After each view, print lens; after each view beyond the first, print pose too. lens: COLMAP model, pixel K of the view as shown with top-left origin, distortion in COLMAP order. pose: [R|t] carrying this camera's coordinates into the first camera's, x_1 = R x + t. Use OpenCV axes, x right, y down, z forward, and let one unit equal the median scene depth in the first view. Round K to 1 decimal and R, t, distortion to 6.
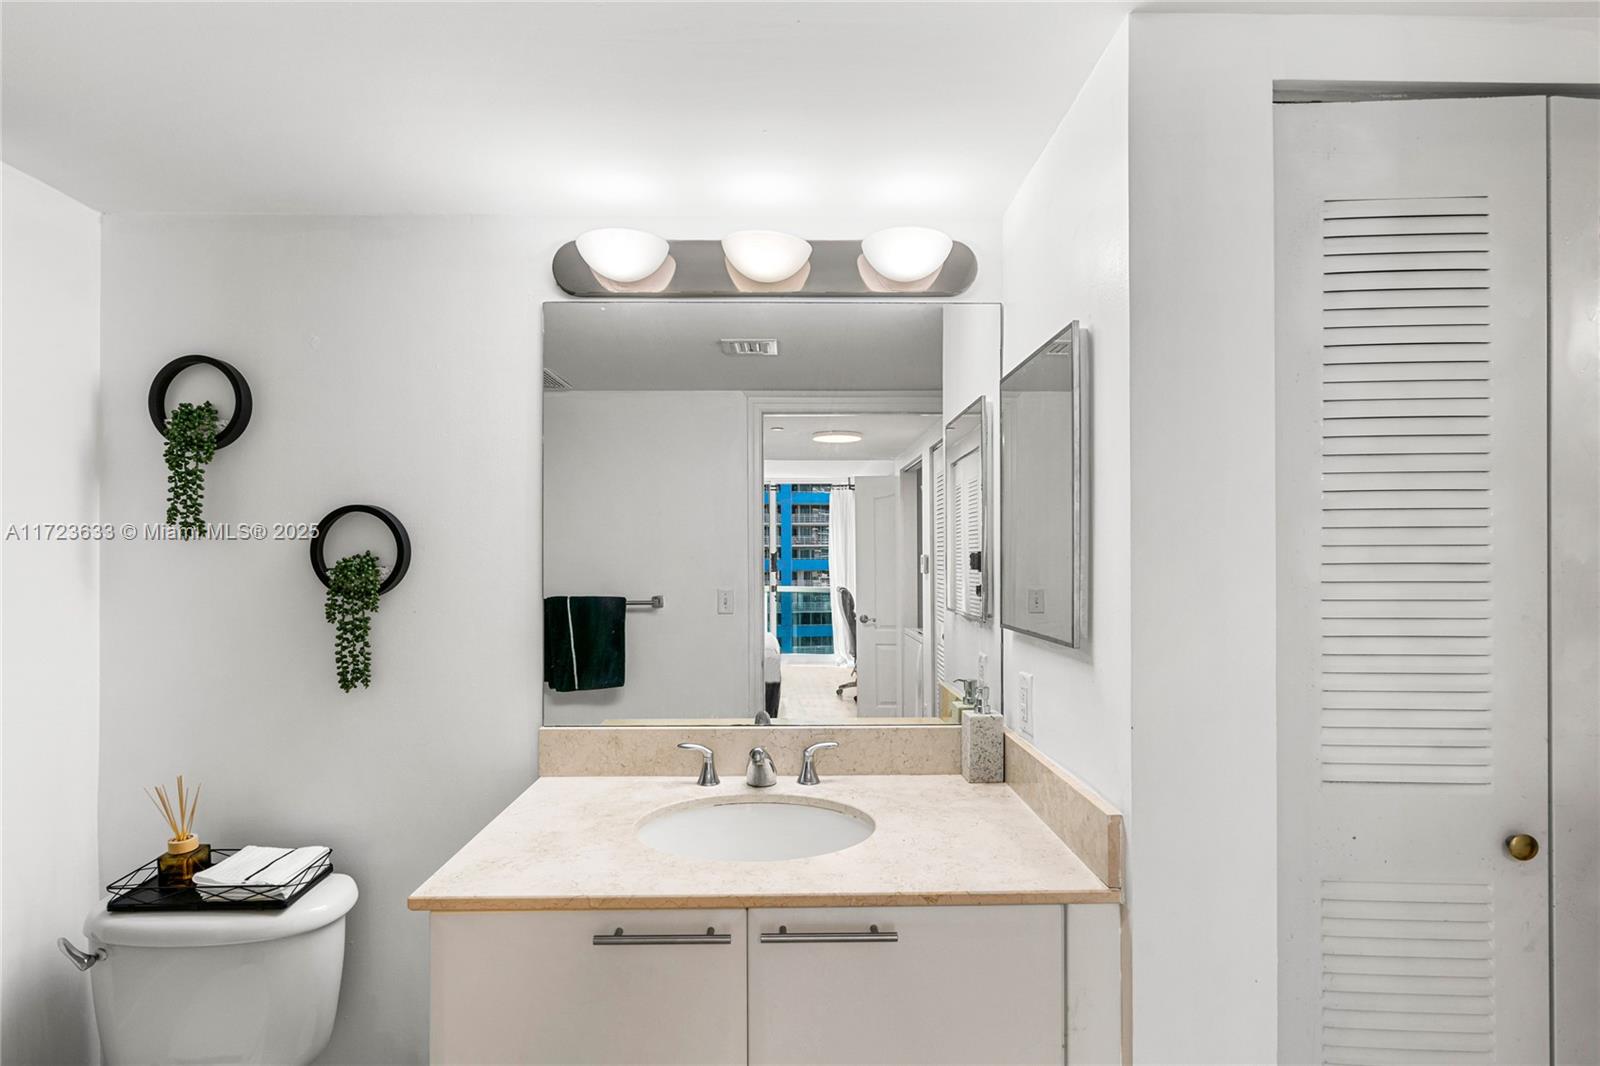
lens RADIAL K [[778.1, 0, 822.3], [0, 778.1, 561.0], [0, 0, 1]] dist [-0.005588, 0.001642]
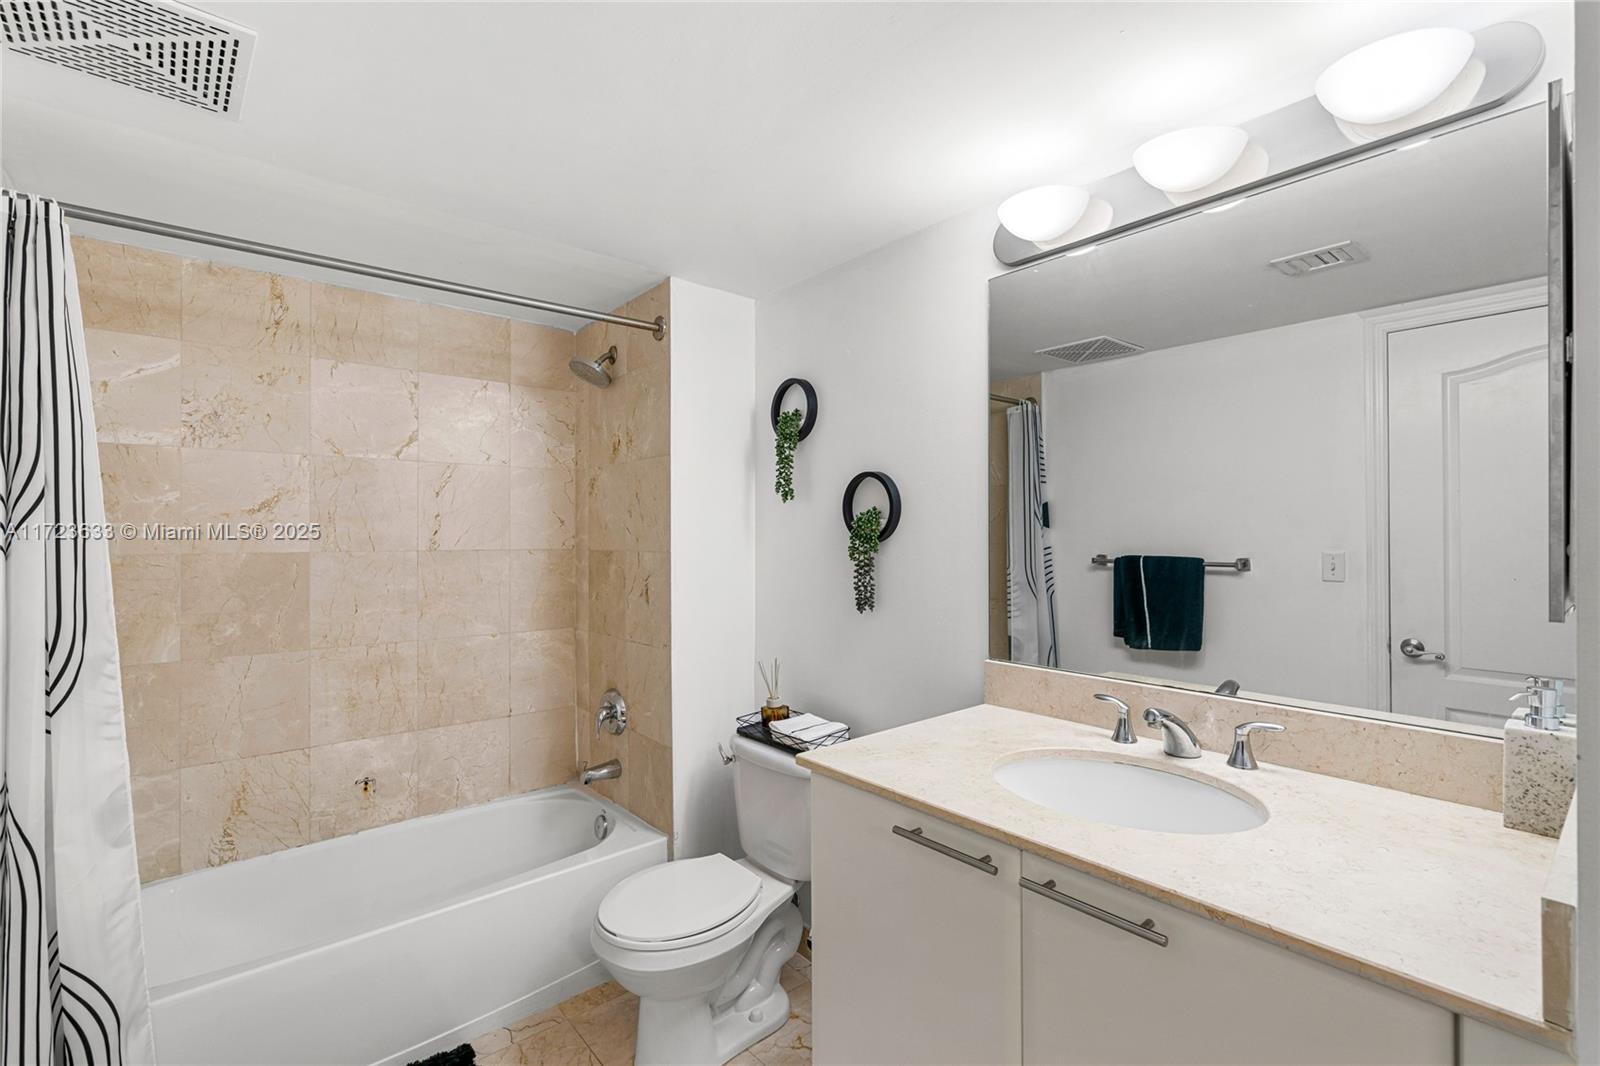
lens RADIAL K [[719.7, 0, 800.4], [0, 719.7, 531.4], [0, 0, 1]] dist [-0.009043, 0.004587]
pose [[0.636031, -0.001419, -0.771662, 0.275966], [0.002569, 0.999997, 0.000278, 0.028391], [0.771659, -0.002159, 0.636032, 0.135516]]
